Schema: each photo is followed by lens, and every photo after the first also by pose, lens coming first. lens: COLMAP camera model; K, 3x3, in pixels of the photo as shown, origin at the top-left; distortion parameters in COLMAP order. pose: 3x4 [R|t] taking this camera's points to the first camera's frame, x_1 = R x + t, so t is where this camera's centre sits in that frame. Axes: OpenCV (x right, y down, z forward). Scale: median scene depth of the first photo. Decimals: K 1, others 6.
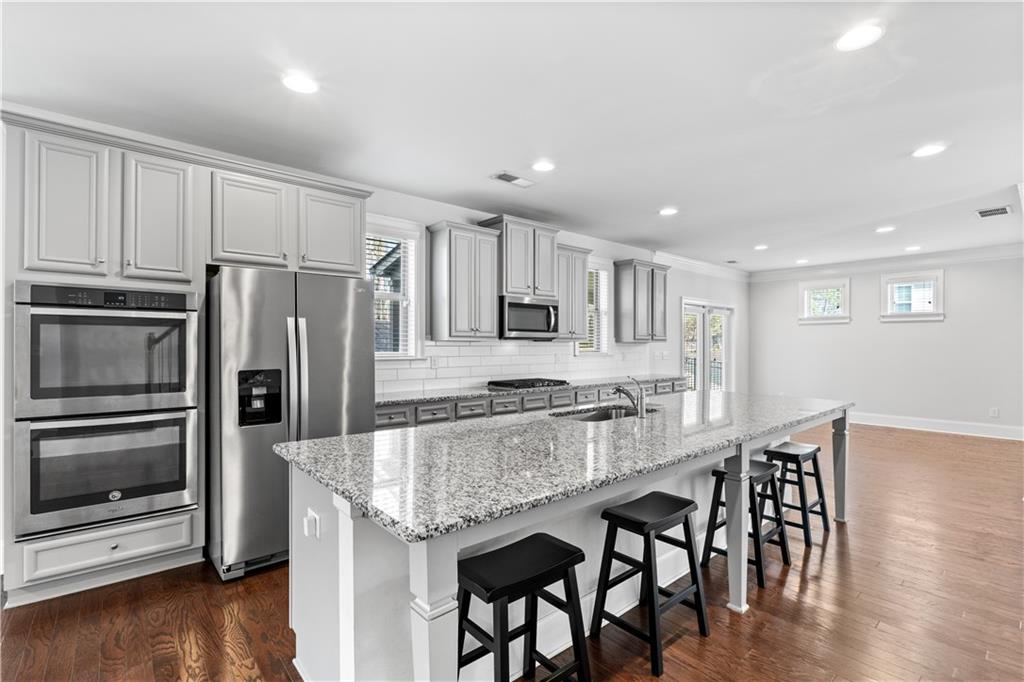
lens RADIAL K [[471.7, 0, 515.7], [0, 471.7, 340.6], [0, 0, 1]] dist [-0.009550, 0.002035]
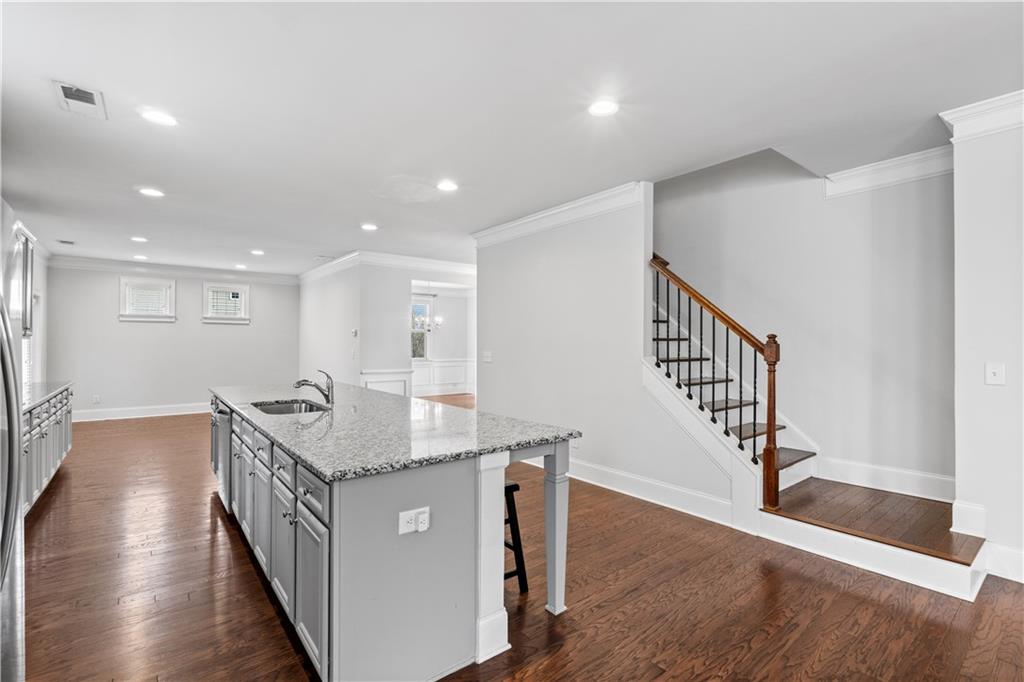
lens RADIAL K [[471.7, 0, 513.6], [0, 471.7, 342.9], [0, 0, 1]] dist [-0.009550, 0.002035]
pose [[0.052514, 0.000189, 0.998620, -0.498958], [-0.011157, 0.999938, 0.000397, 0.001388], [-0.998558, -0.011163, 0.052513, 0.257155]]
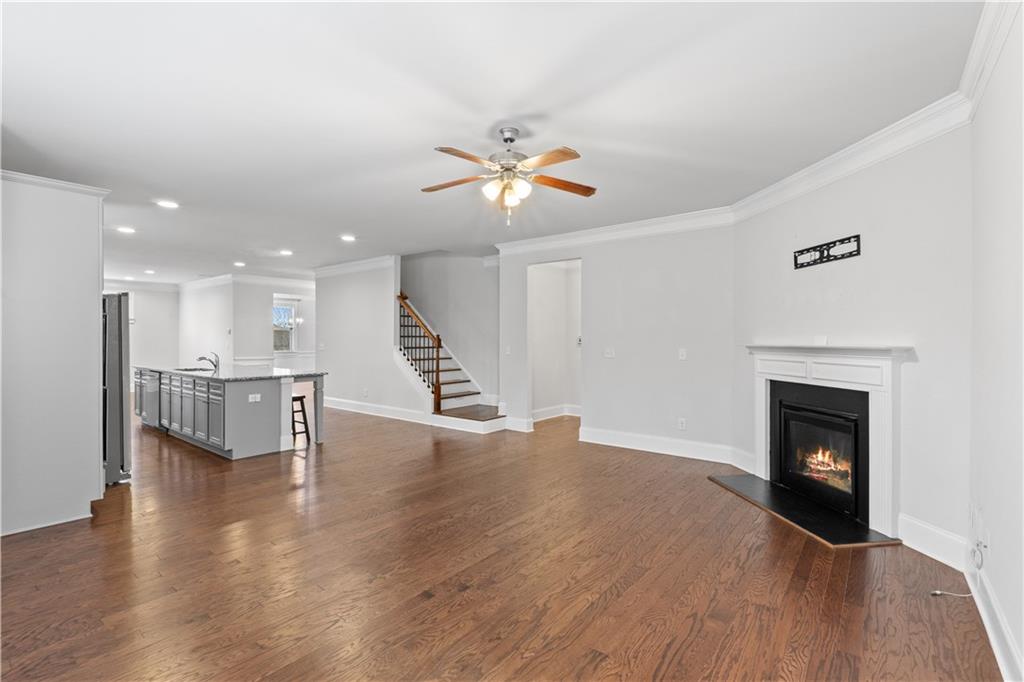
lens RADIAL K [[471.7, 0, 515.4], [0, 471.7, 339.0], [0, 0, 1]] dist [-0.009550, 0.002035]
pose [[-0.174782, -0.001889, 0.984605, -1.278510], [-0.010211, 0.999948, 0.000106, -0.002851], [-0.984554, -0.010036, -0.174793, -0.037167]]
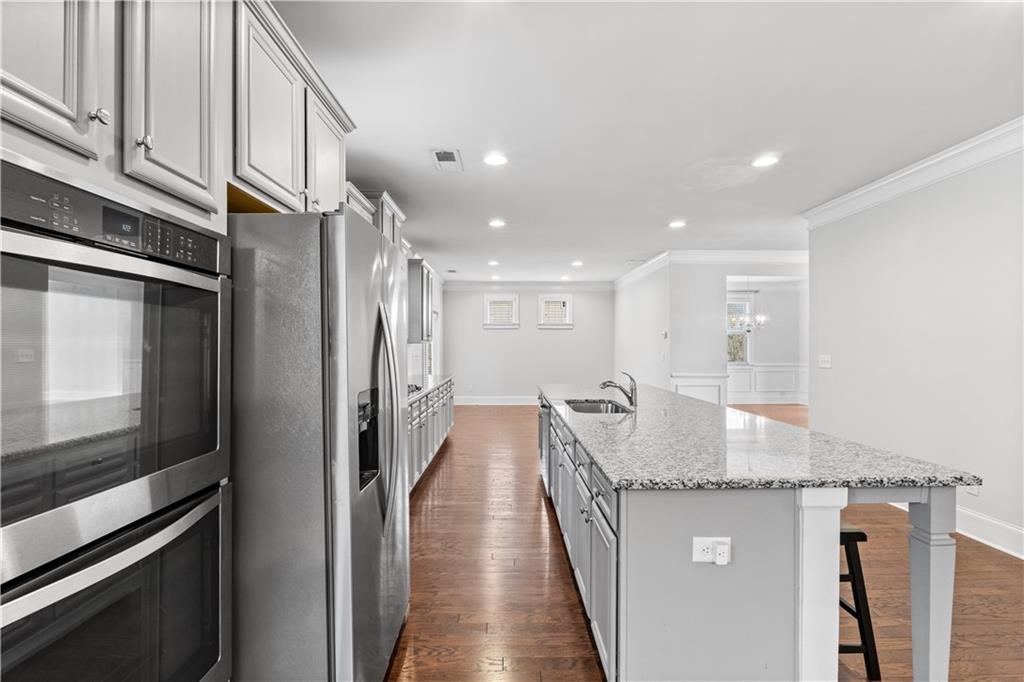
lens RADIAL K [[471.7, 0, 511.2], [0, 471.7, 348.5], [0, 0, 1]] dist [-0.009550, 0.002035]
pose [[0.648024, -0.006841, 0.761589, -0.467237], [-0.004756, 0.999904, 0.013029, 0.001256], [-0.761605, -0.012065, 0.647929, 0.251242]]
